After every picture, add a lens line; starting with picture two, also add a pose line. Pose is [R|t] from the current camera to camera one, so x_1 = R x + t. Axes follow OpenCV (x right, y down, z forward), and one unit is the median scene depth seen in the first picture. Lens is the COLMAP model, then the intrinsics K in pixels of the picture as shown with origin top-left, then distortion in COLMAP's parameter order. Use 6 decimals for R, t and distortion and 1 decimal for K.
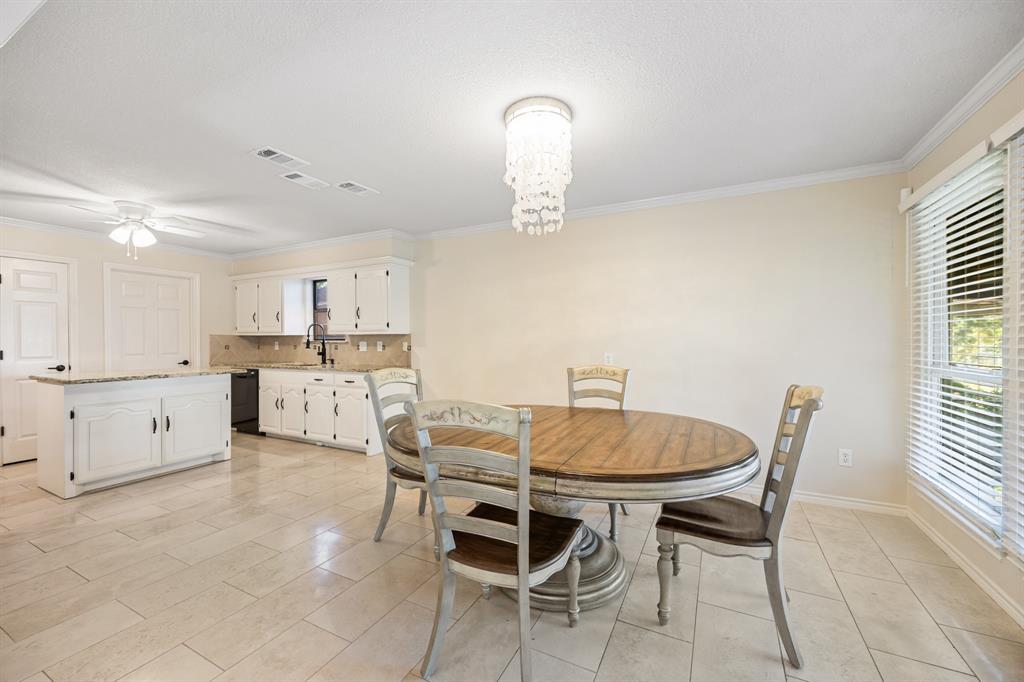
lens RADIAL K [[403.7, 0, 514.5], [0, 403.7, 339.6], [0, 0, 1]] dist [0.002025, 0.000262]
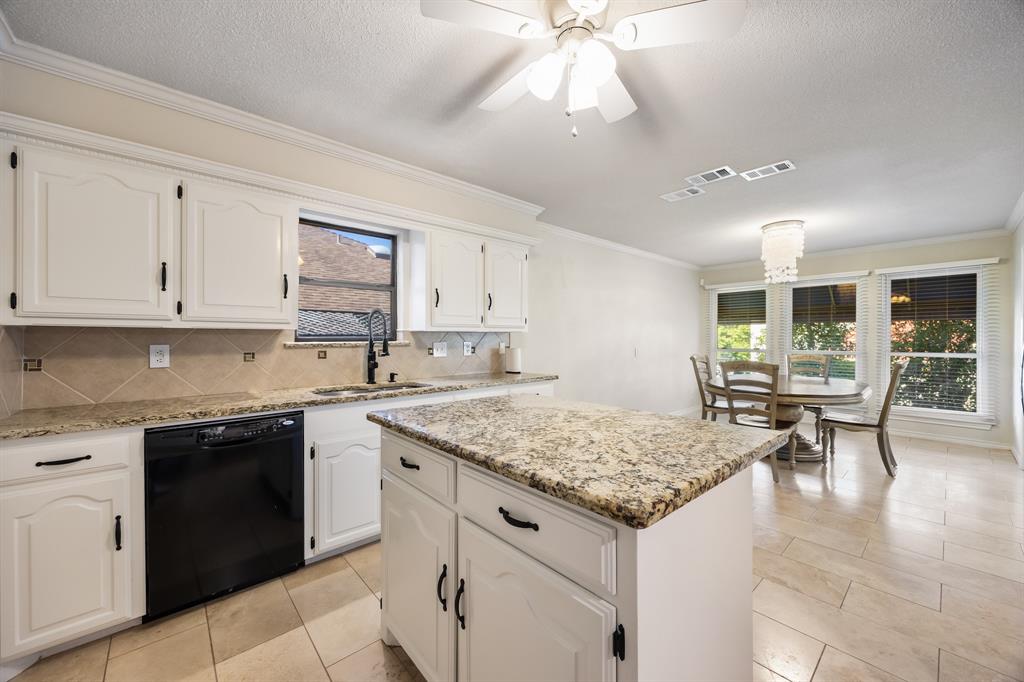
lens RADIAL K [[391.7, 0, 516.0], [0, 391.7, 335.3], [0, 0, 1]] dist [-0.000390, 0.000178]
pose [[0.359027, 0.008751, 0.933286, -0.903219], [0.001807, 0.999948, -0.010071, 0.000155], [-0.933325, 0.005302, 0.358993, 0.631436]]
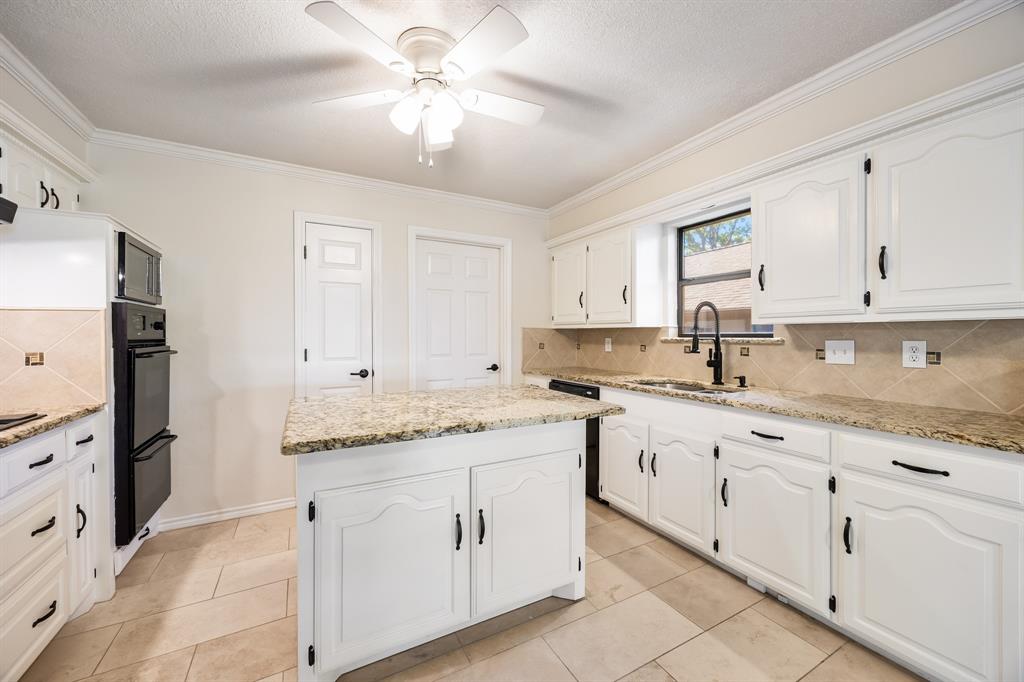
lens RADIAL K [[391.7, 0, 516.0], [0, 391.7, 335.3], [0, 0, 1]] dist [-0.000390, 0.000178]
pose [[0.828890, 0.003846, -0.559398, -0.411980], [-0.003898, 0.999992, 0.001101, 0.000385], [0.559397, 0.001268, 0.828899, 0.467555]]
